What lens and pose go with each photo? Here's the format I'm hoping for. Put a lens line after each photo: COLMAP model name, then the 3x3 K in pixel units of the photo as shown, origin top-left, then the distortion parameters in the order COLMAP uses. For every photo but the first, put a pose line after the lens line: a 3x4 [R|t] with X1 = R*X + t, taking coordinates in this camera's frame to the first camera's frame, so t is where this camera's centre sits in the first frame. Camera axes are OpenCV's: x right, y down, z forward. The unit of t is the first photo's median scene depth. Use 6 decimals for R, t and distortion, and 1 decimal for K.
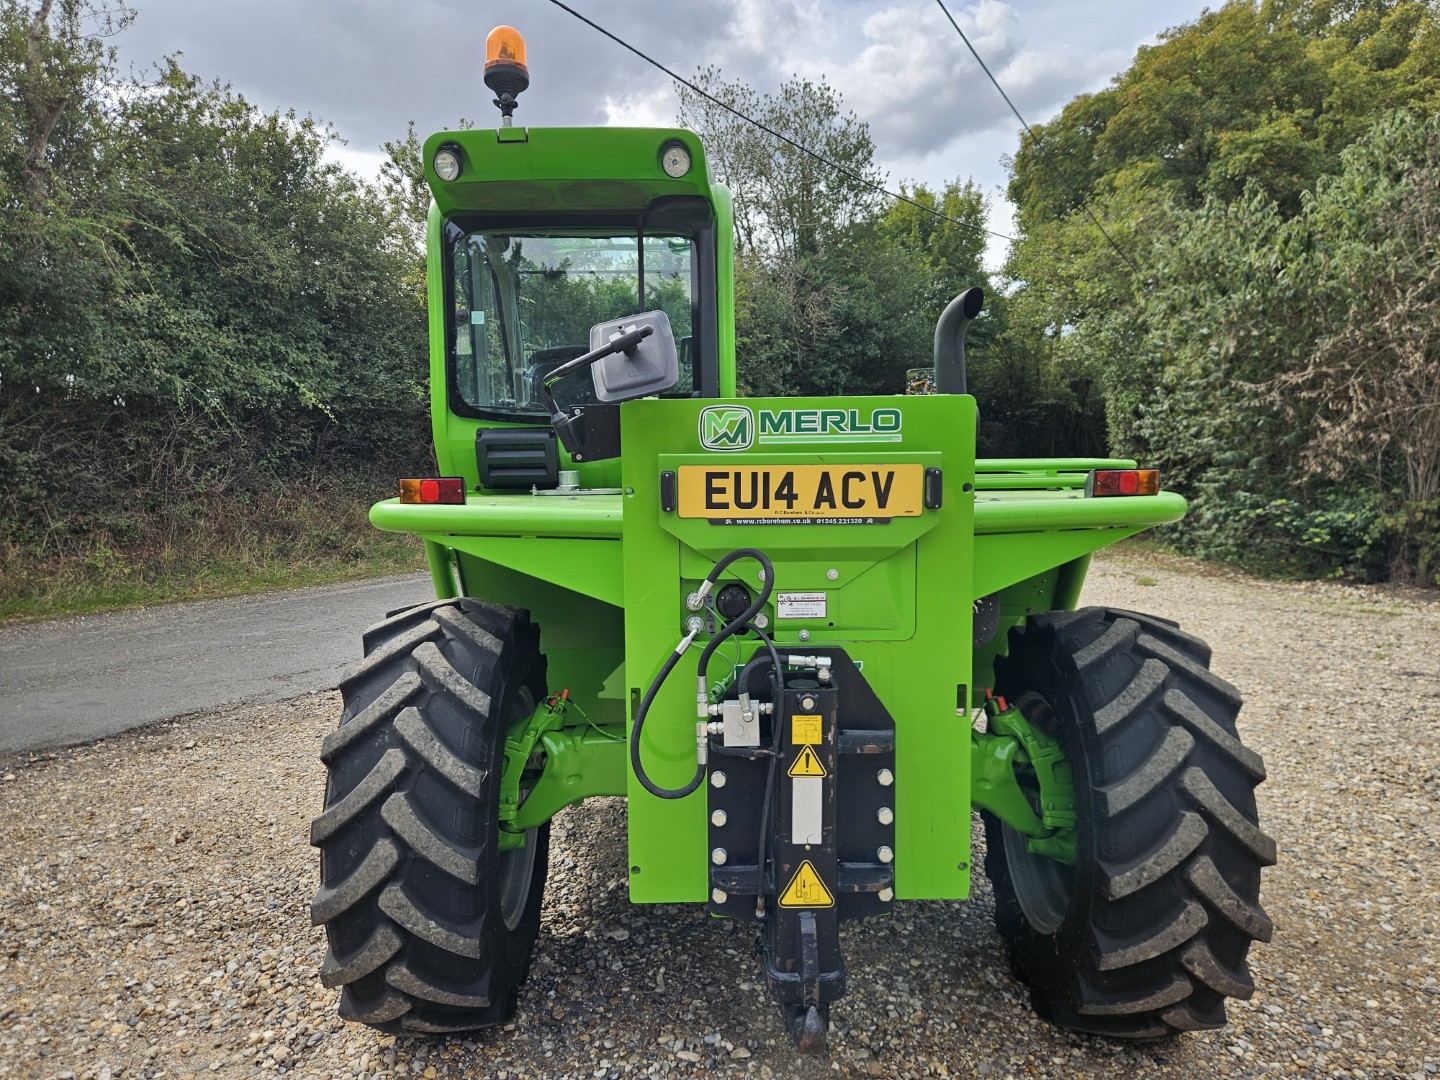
lens RADIAL K [[969.7, 0, 719.1], [0, 969.7, 535.6], [0, 0, 1]] dist [0.072090, -0.065251]
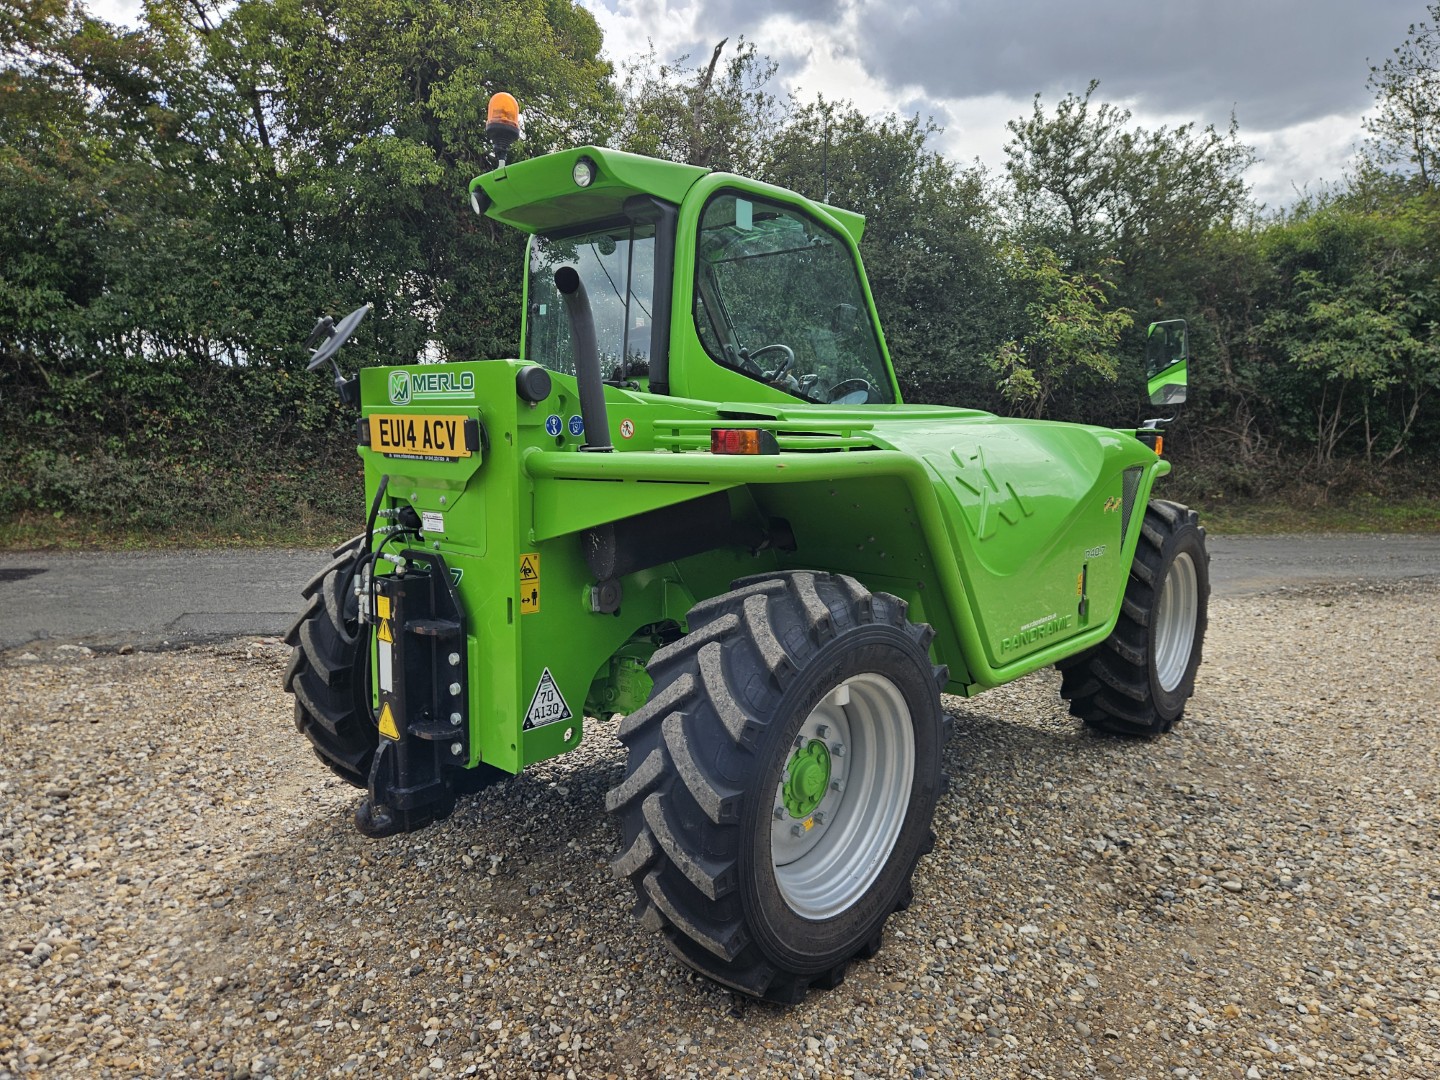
lens RADIAL K [[970.2, 0, 692.3], [0, 970.2, 526.4], [0, 0, 1]] dist [0.067496, -0.055781]
pose [[0.730228, 0.088442, -0.677455, 1.283257], [-0.077237, 0.995915, 0.046763, -0.011701], [0.678824, 0.018177, 0.734076, 0.269845]]
